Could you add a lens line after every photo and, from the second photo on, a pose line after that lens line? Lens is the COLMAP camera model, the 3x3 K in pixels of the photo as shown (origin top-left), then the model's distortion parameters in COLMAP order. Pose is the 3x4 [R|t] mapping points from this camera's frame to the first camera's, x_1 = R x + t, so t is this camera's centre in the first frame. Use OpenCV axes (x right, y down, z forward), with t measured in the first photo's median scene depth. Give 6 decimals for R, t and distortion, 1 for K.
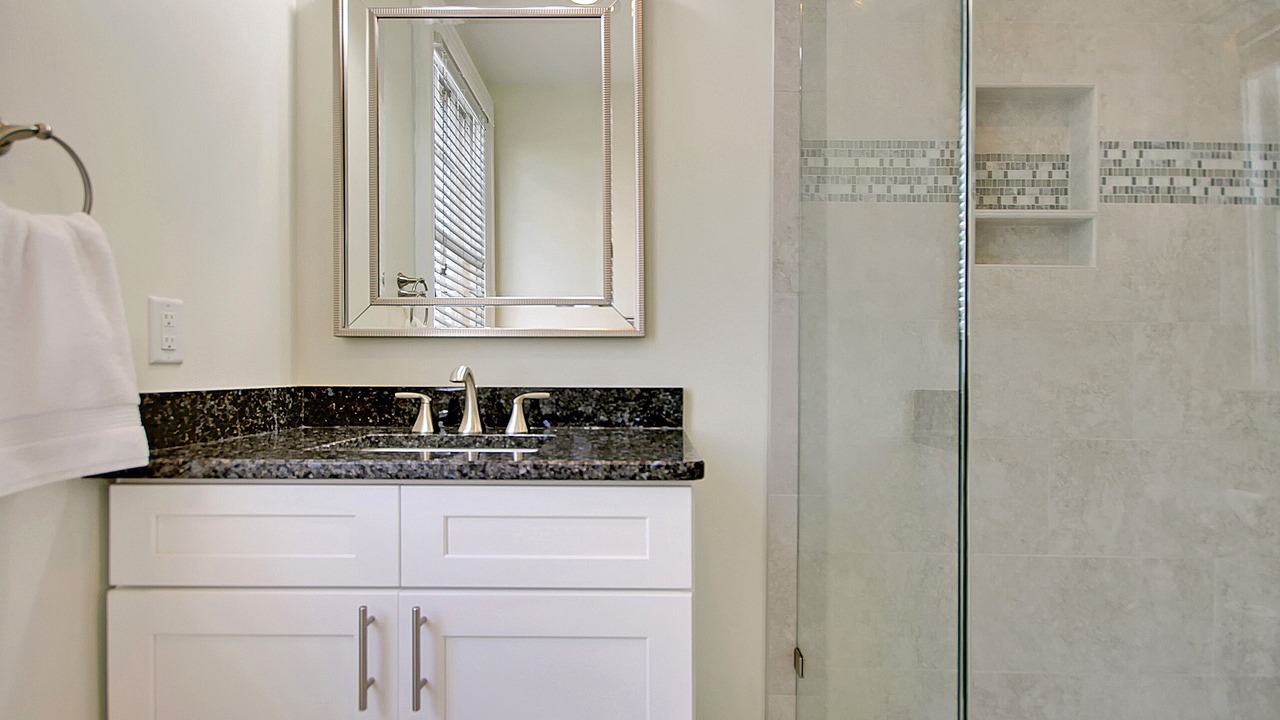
lens RADIAL K [[609.1, 0, 639.3], [0, 609.1, 353.8], [0, 0, 1]] dist [0.001877, 0.006056]
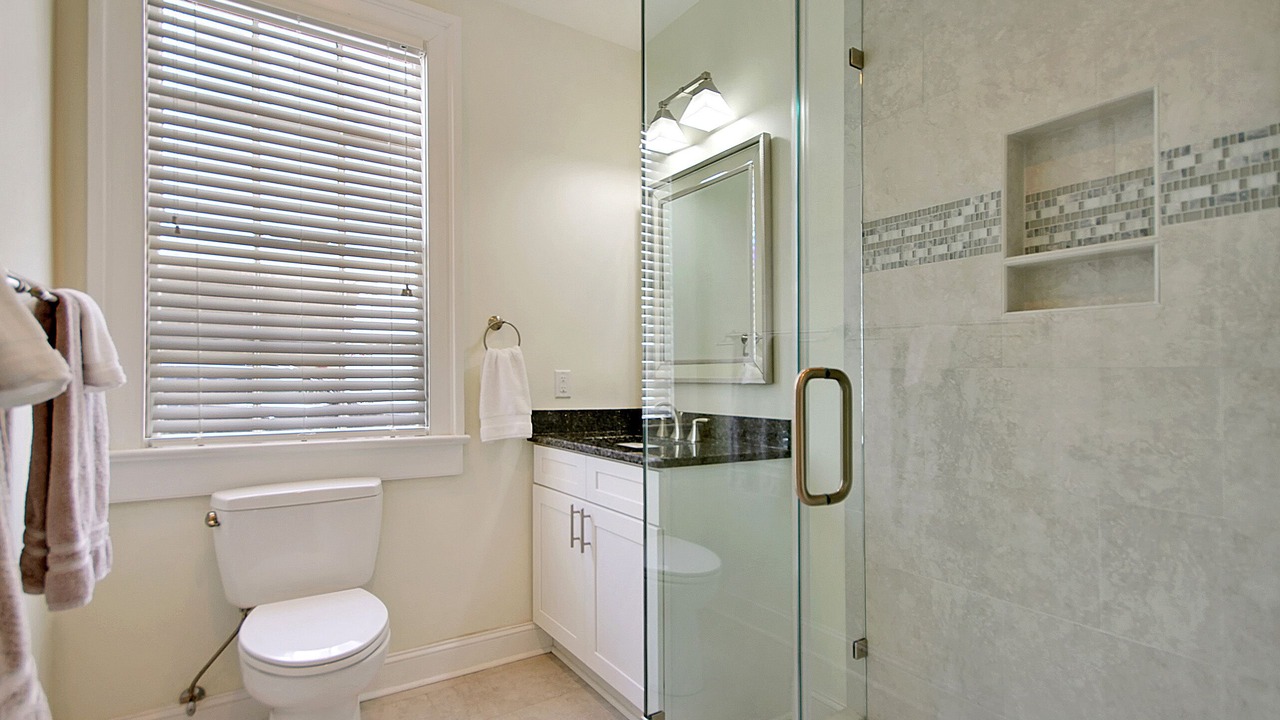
lens RADIAL K [[595.1, 0, 636.9], [0, 595.1, 376.2], [0, 0, 1]] dist [0.037188, -0.017638]
pose [[0.565672, -0.007837, -0.824593, 1.020049], [0.009599, 0.999950, -0.002919, -0.045732], [0.824574, -0.006264, 0.565719, -0.057969]]
